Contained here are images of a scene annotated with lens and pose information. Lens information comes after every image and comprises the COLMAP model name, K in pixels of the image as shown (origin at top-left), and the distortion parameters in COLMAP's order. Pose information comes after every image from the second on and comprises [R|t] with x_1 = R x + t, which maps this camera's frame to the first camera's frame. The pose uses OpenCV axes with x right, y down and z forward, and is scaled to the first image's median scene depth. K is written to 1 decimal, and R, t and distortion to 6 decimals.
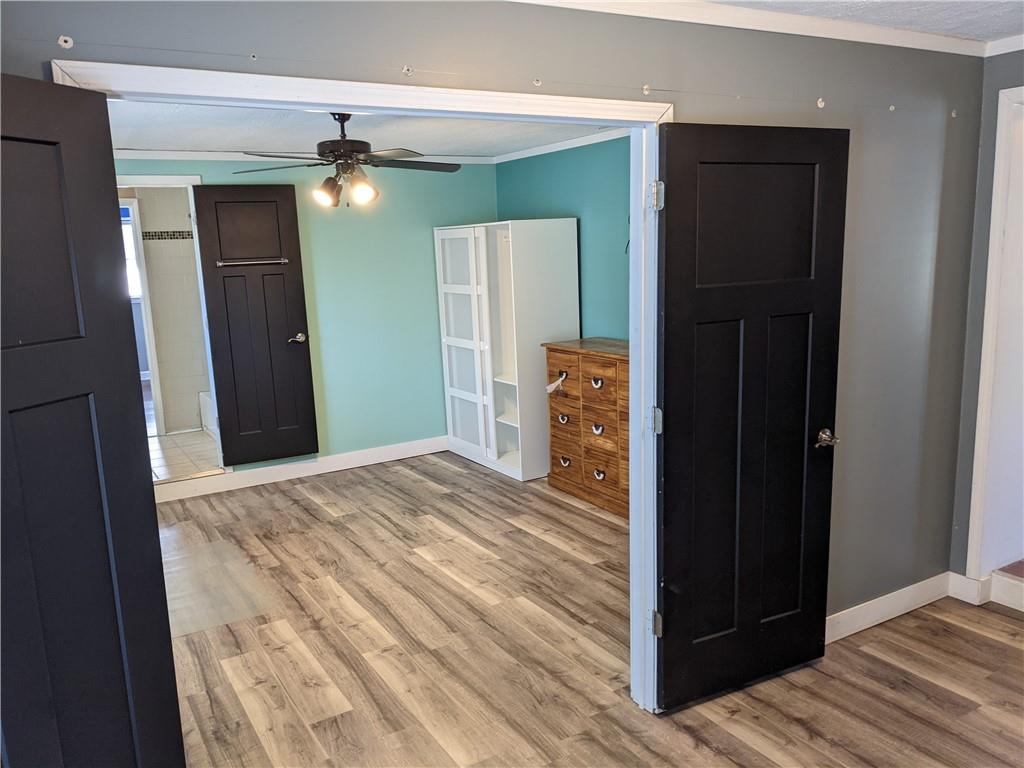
lens RADIAL K [[808.4, 0, 517.4], [0, 808.4, 388.9], [0, 0, 1]] dist [0.053135, -0.081030]
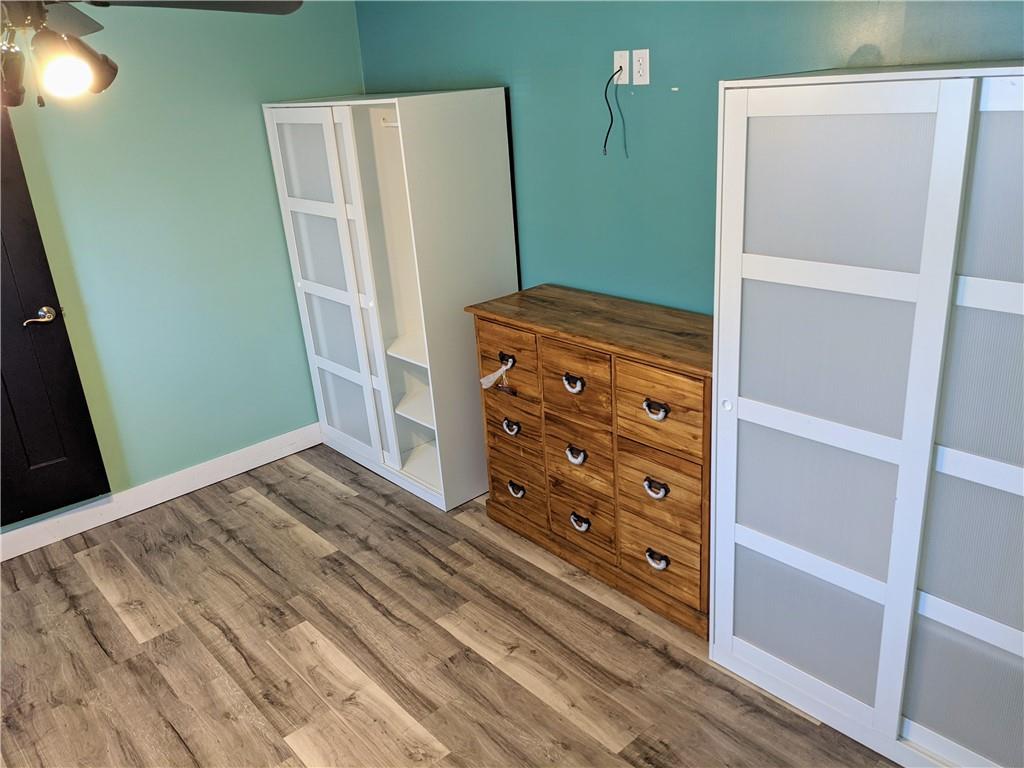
lens RADIAL K [[808.4, 0, 513.5], [0, 808.4, 373.3], [0, 0, 1]] dist [0.053135, -0.081030]
pose [[0.984649, -0.085201, 0.152342, -0.031948], [0.057956, 0.982846, 0.175087, -0.111690], [-0.164646, -0.163570, 0.972696, 0.393726]]
